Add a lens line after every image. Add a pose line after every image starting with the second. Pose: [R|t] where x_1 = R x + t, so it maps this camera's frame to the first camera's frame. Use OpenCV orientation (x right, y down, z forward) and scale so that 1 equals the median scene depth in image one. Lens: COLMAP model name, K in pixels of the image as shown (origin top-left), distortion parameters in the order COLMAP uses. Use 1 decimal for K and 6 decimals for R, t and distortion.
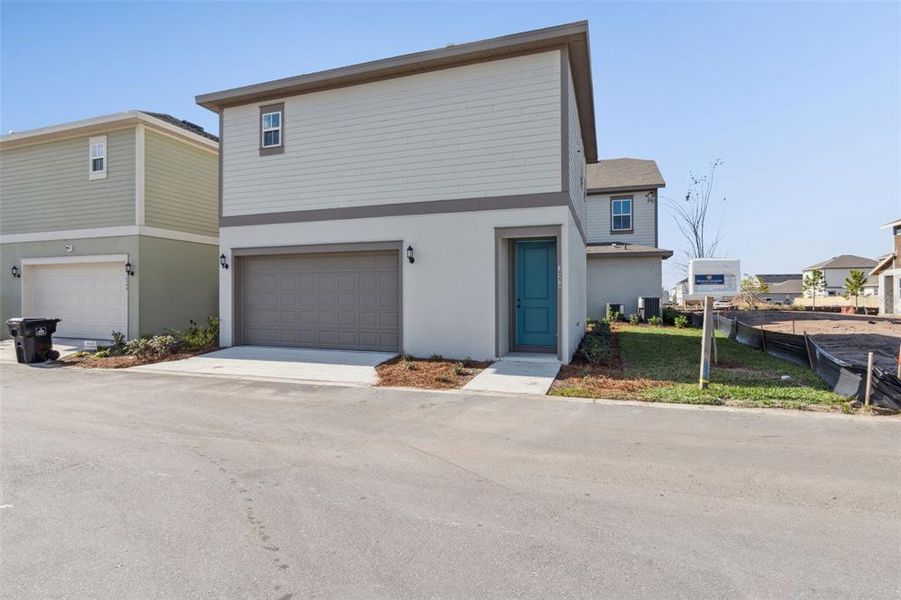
lens RADIAL K [[376.4, 0, 450.5], [0, 376.4, 300.0], [0, 0, 1]] dist [-0.001675, 0.000256]
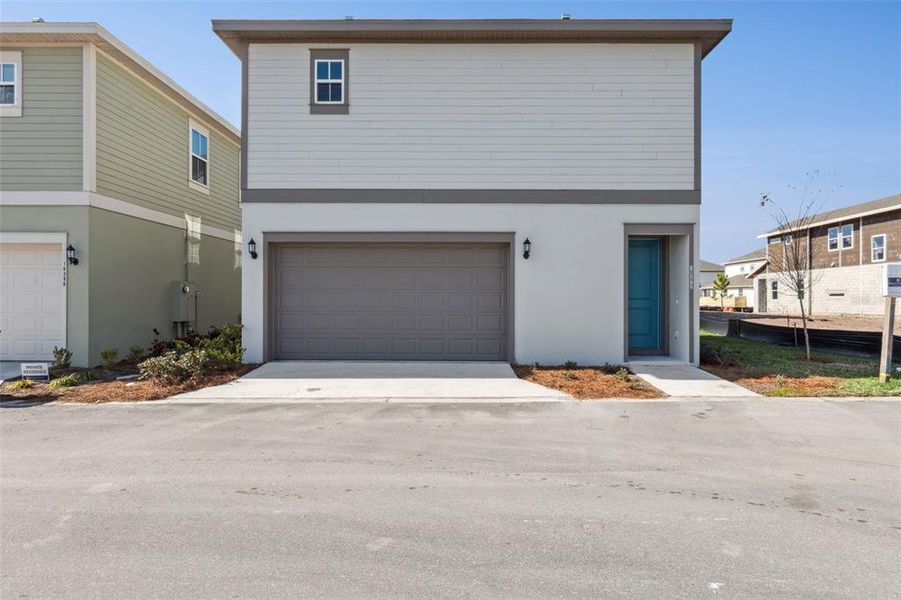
lens RADIAL K [[423.3, 0, 450.4], [0, 423.3, 302.4], [0, 0, 1]] dist [0.001522, 0.000496]
pose [[0.961731, -0.001351, 0.273991, -0.471721], [-0.000064, 0.999987, 0.005157, -0.000975], [-0.273994, -0.004977, 0.961718, 0.086721]]
